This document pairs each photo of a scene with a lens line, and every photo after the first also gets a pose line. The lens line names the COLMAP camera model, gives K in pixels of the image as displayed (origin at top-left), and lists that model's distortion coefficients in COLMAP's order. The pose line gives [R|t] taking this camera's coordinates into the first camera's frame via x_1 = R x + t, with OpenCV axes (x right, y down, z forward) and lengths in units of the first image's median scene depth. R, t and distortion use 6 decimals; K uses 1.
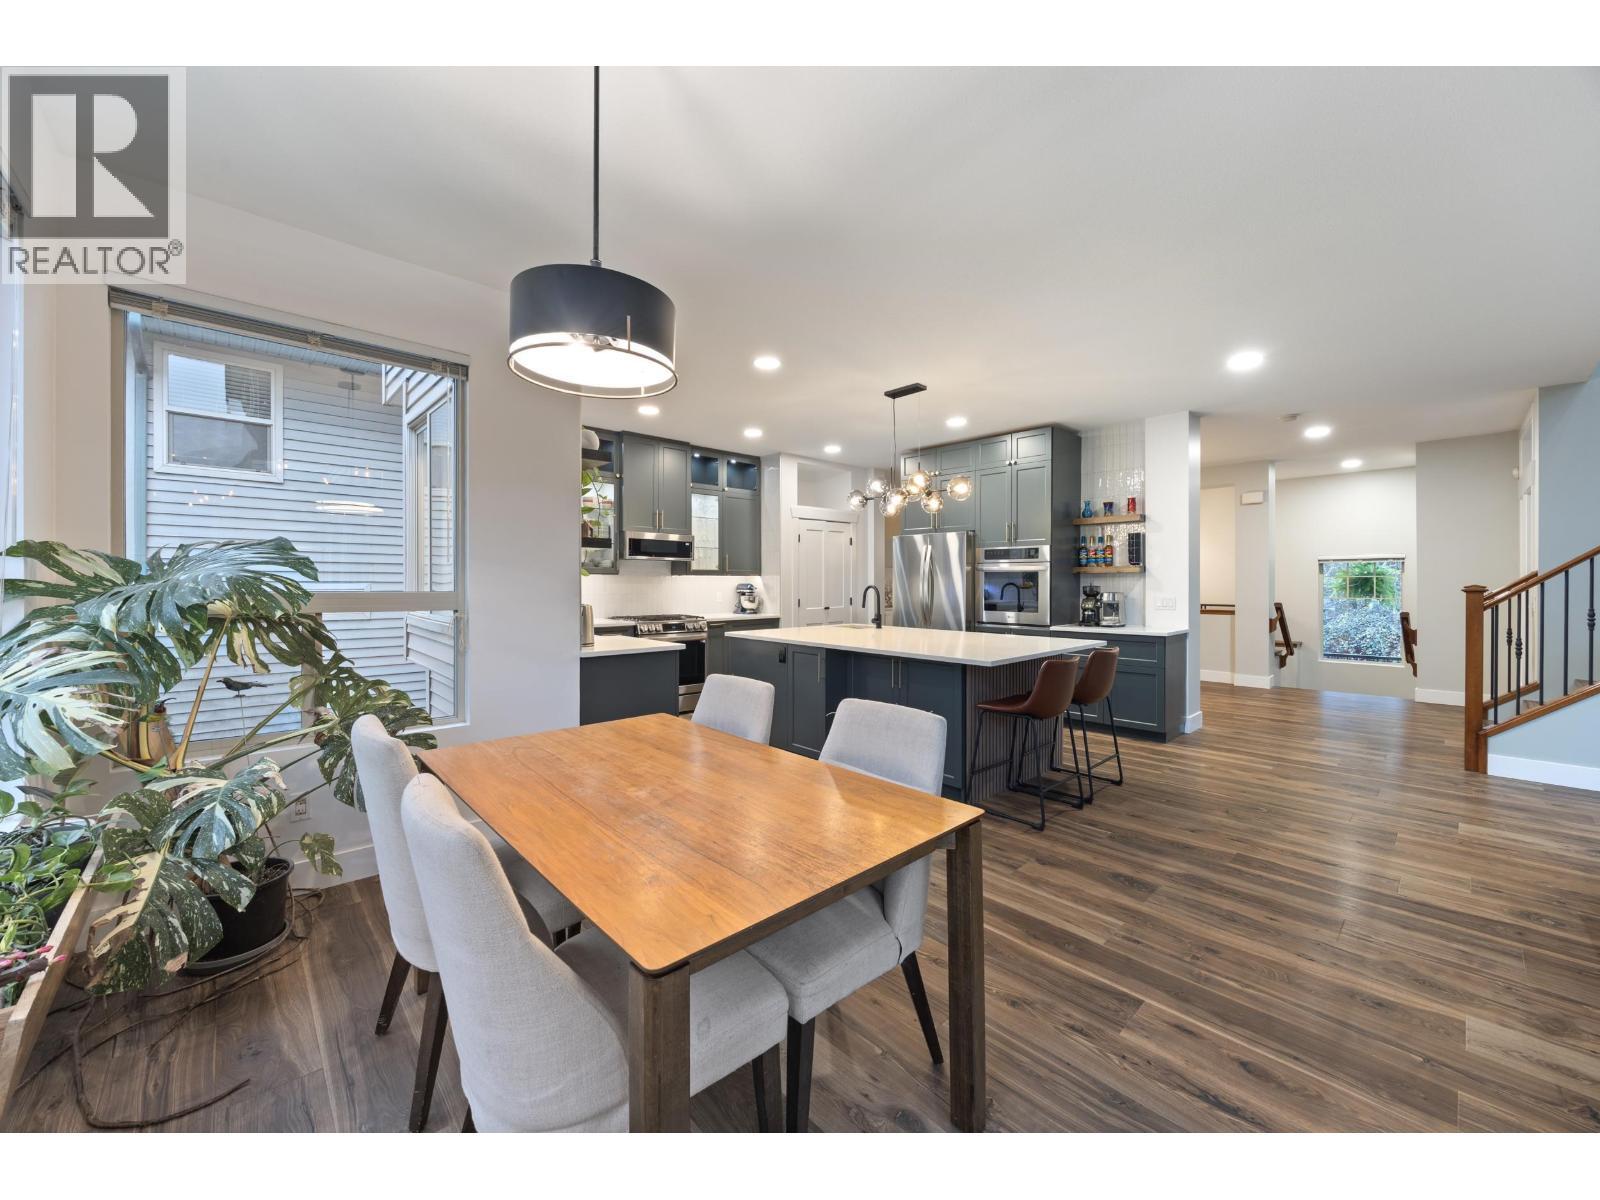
lens RADIAL K [[612.4, 0, 803.0], [0, 612.4, 589.2], [0, 0, 1]] dist [-0.001269, -0.000137]
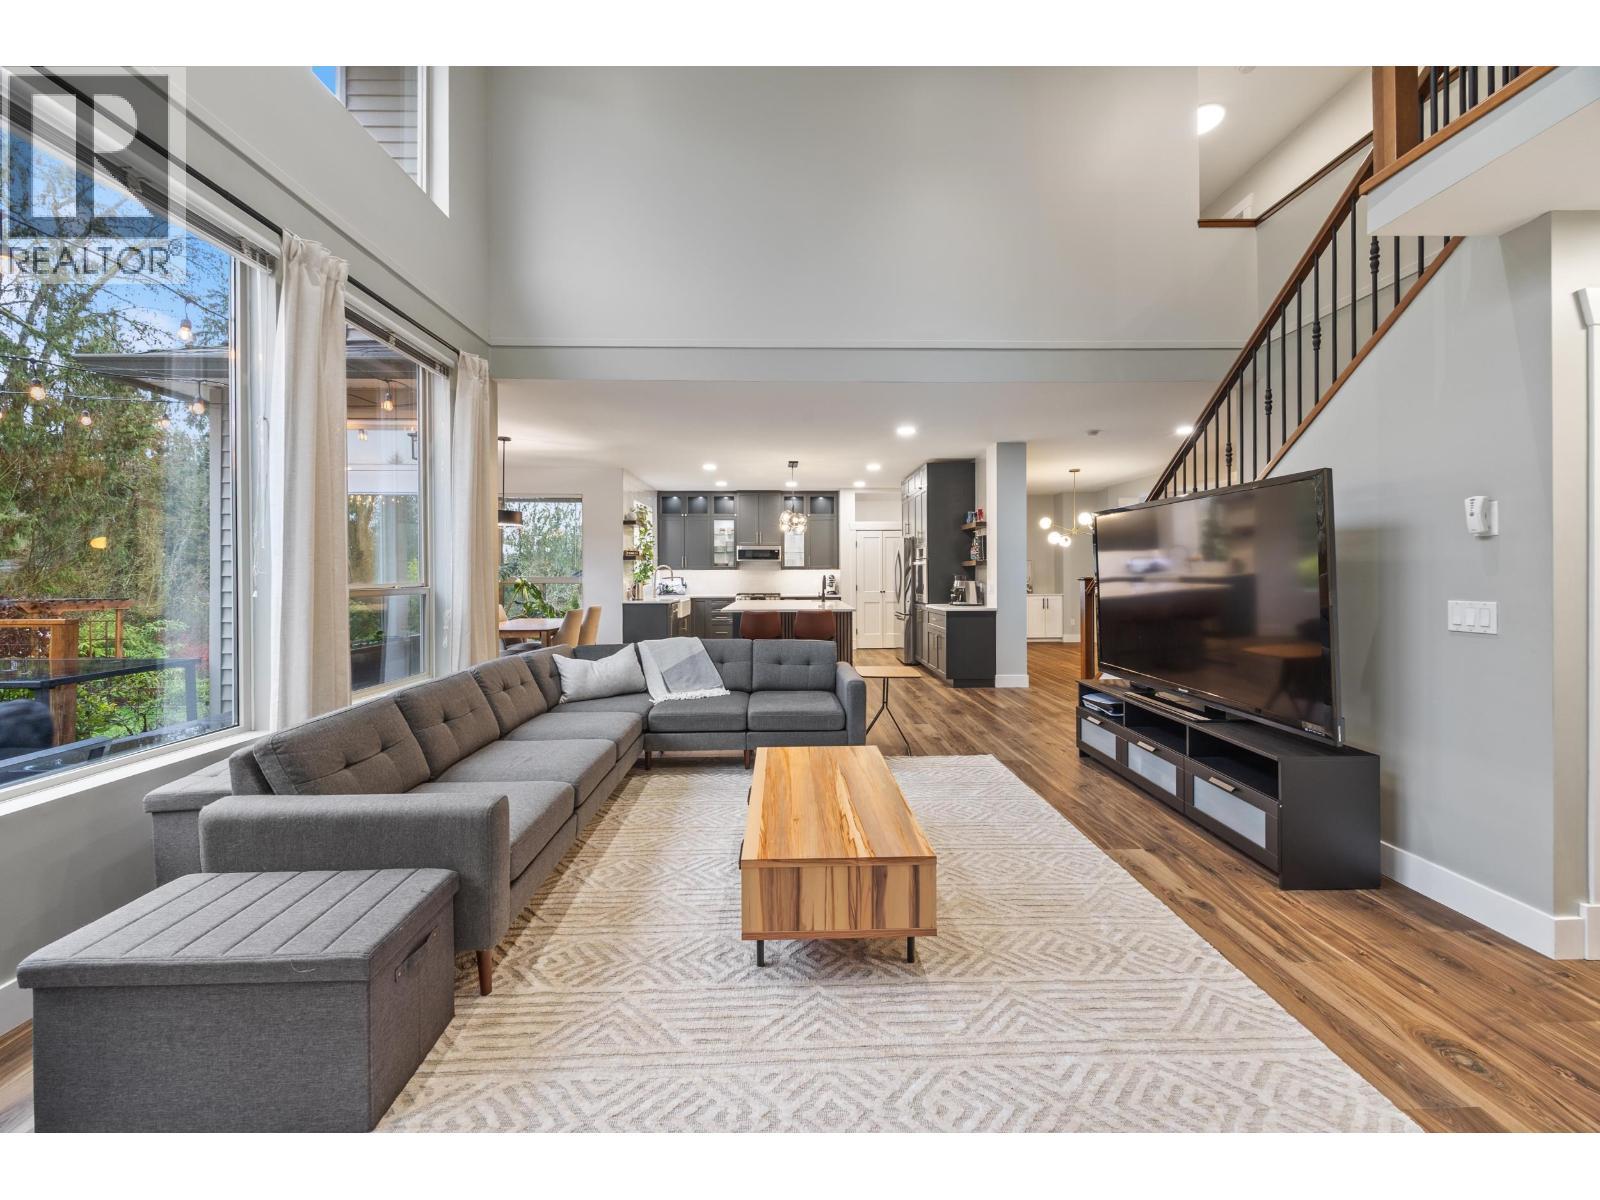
lens RADIAL K [[602.6, 0, 803.2], [0, 602.6, 593.7], [0, 0, 1]] dist [-0.006083, -0.000055]
pose [[0.754801, 0.017074, -0.655731, 1.139857], [0.001019, 0.999629, 0.027201, -0.002982], [0.655953, -0.021200, 0.754504, -0.250878]]
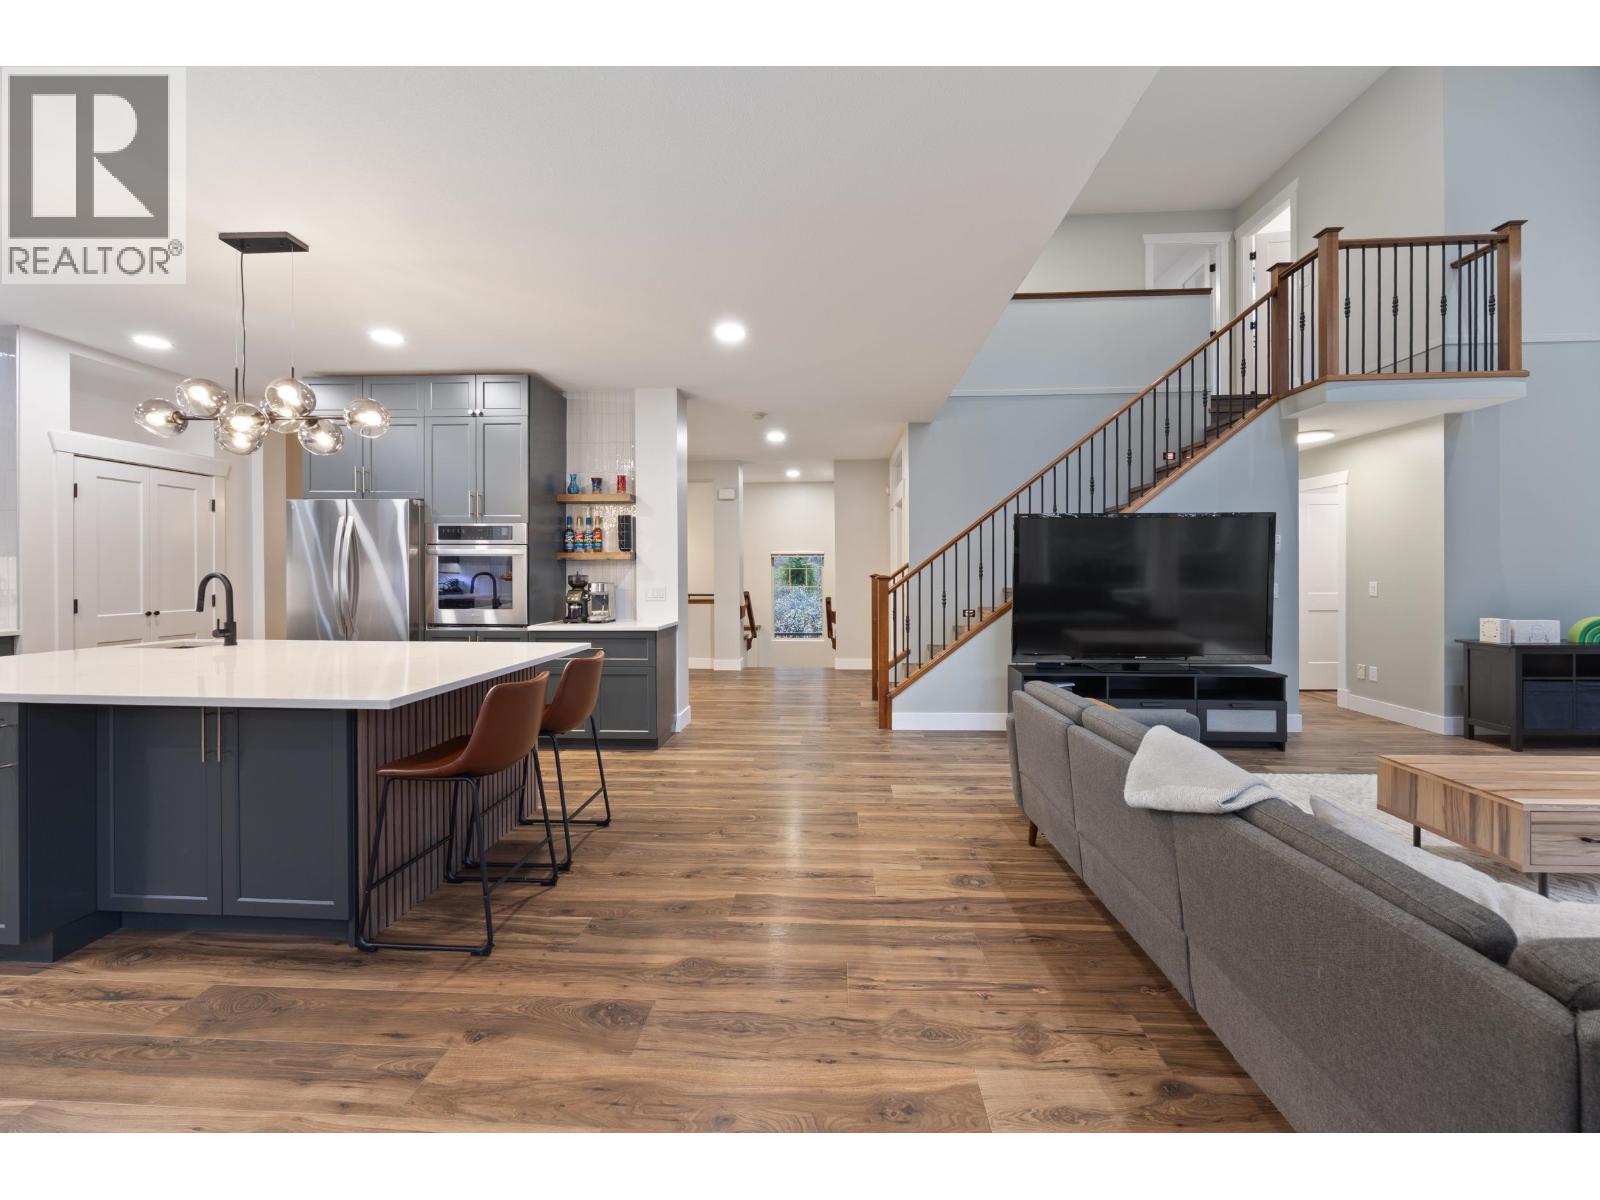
lens RADIAL K [[615.1, 0, 801.6], [0, 615.1, 578.1], [0, 0, 1]] dist [-0.002113, -0.000107]
pose [[0.718806, -0.002479, 0.695206, 0.108834], [0.007143, 0.999967, -0.003820, 0.004721], [-0.695174, 0.007712, 0.718800, 0.186374]]
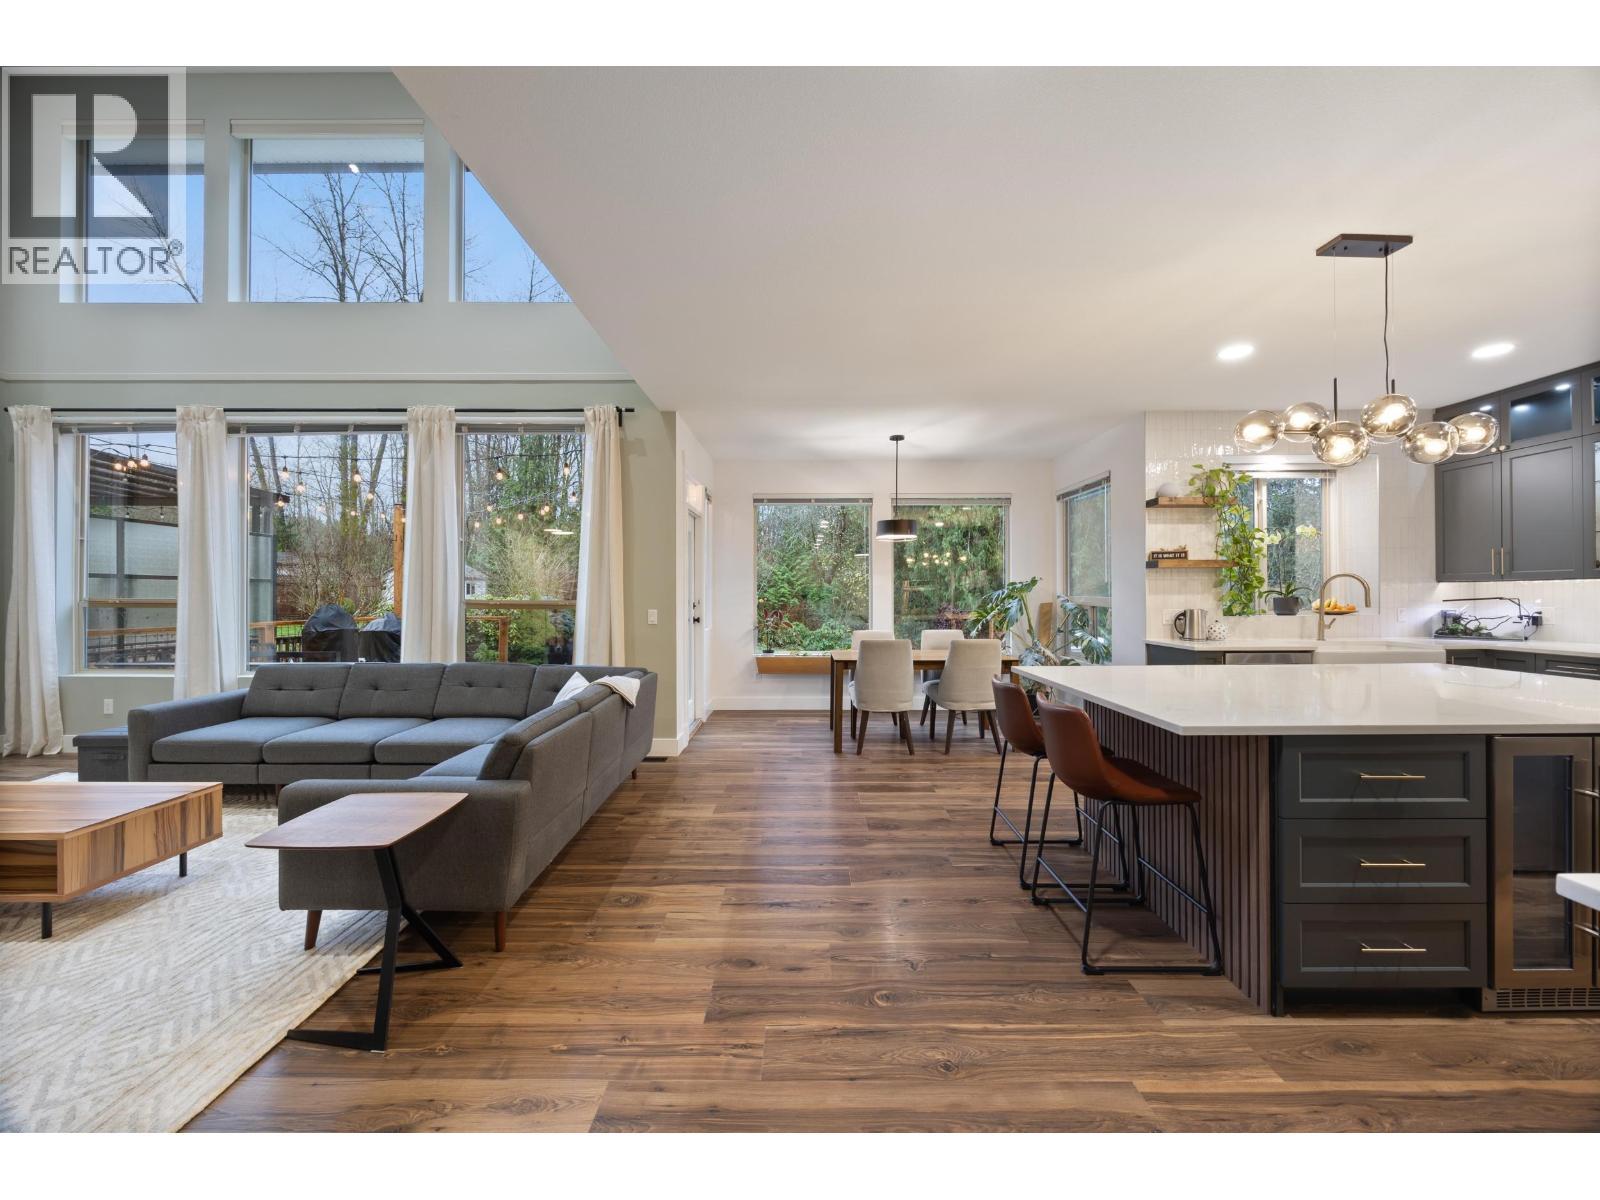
lens RADIAL K [[602.6, 0, 803.2], [0, 602.6, 593.7], [0, 0, 1]] dist [-0.006083, -0.000055]
pose [[-0.679161, -0.002508, -0.733985, 0.780655], [-0.004617, 0.999989, 0.000855, -0.005846], [0.733975, 0.003969, -0.679165, 0.855445]]
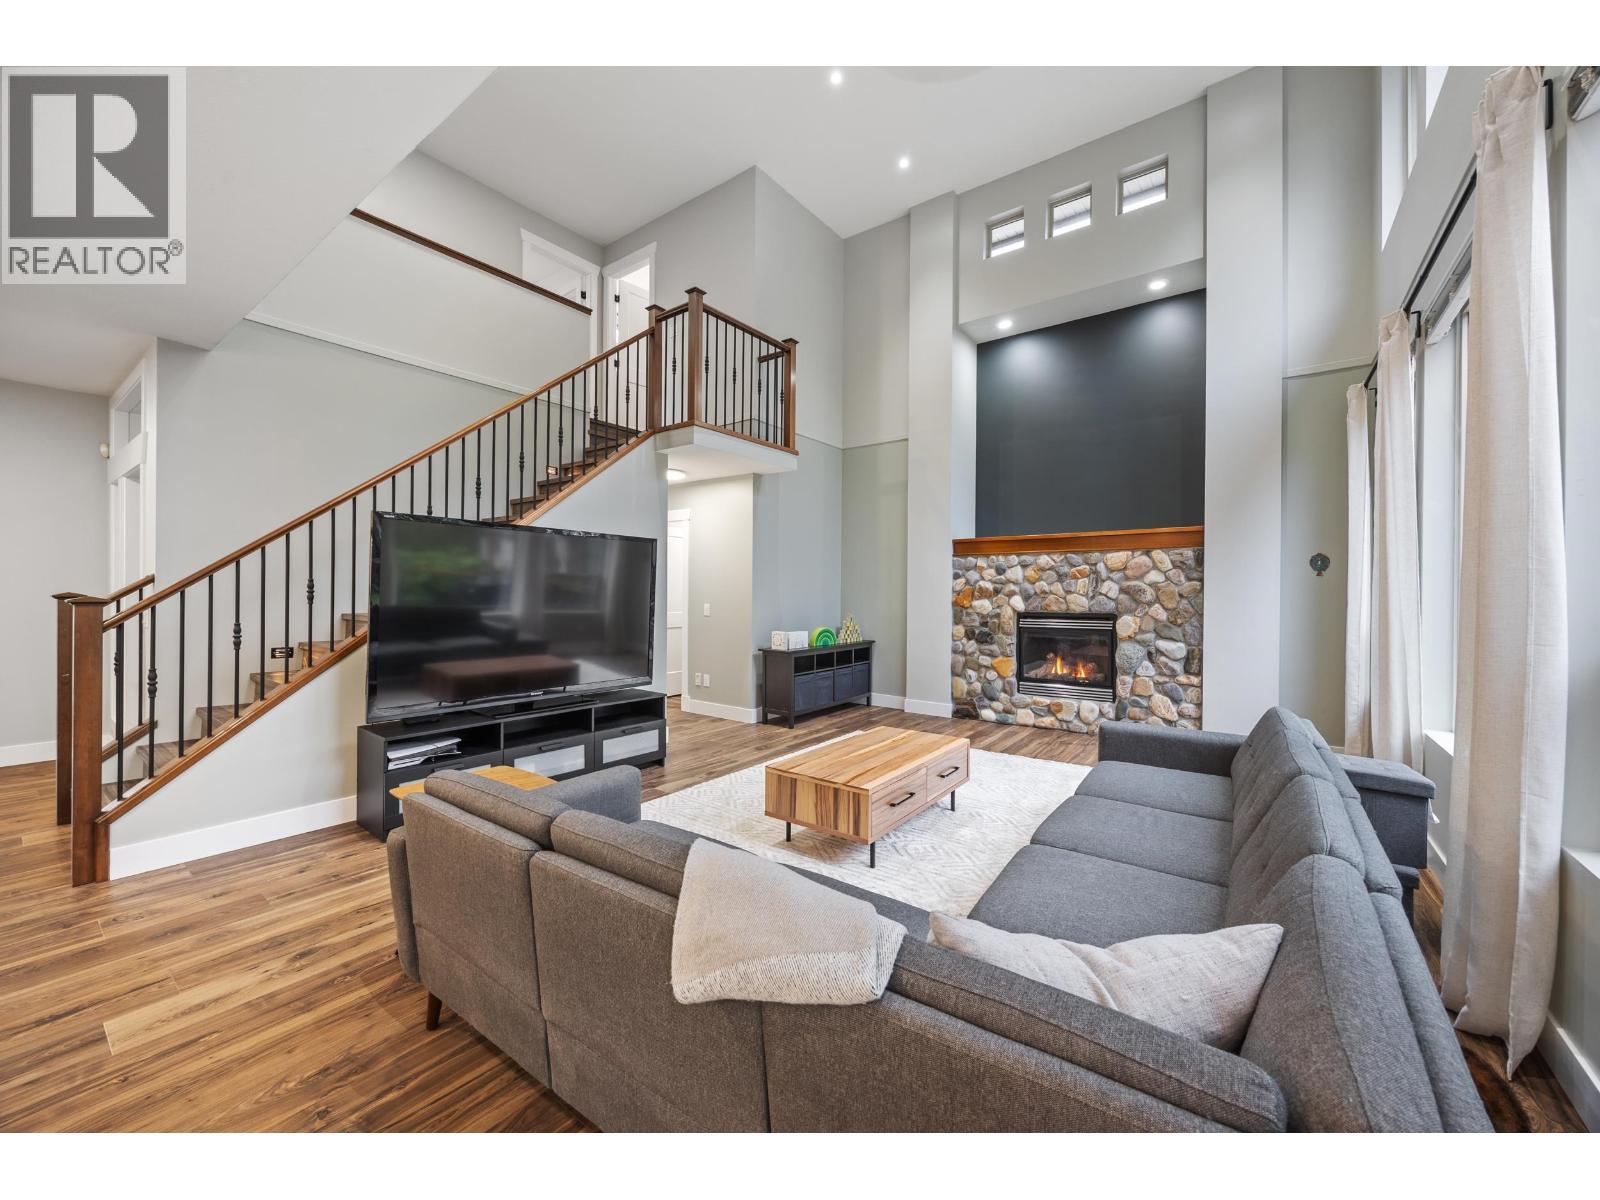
lens RADIAL K [[614.2, 0, 804.2], [0, 614.2, 596.8], [0, 0, 1]] dist [-0.001827, -0.000007]
pose [[-0.185156, -0.001952, 0.982707, 0.252321], [0.001659, 0.999996, 0.002299, -0.002499], [-0.982708, 0.002055, -0.185152, 0.292797]]
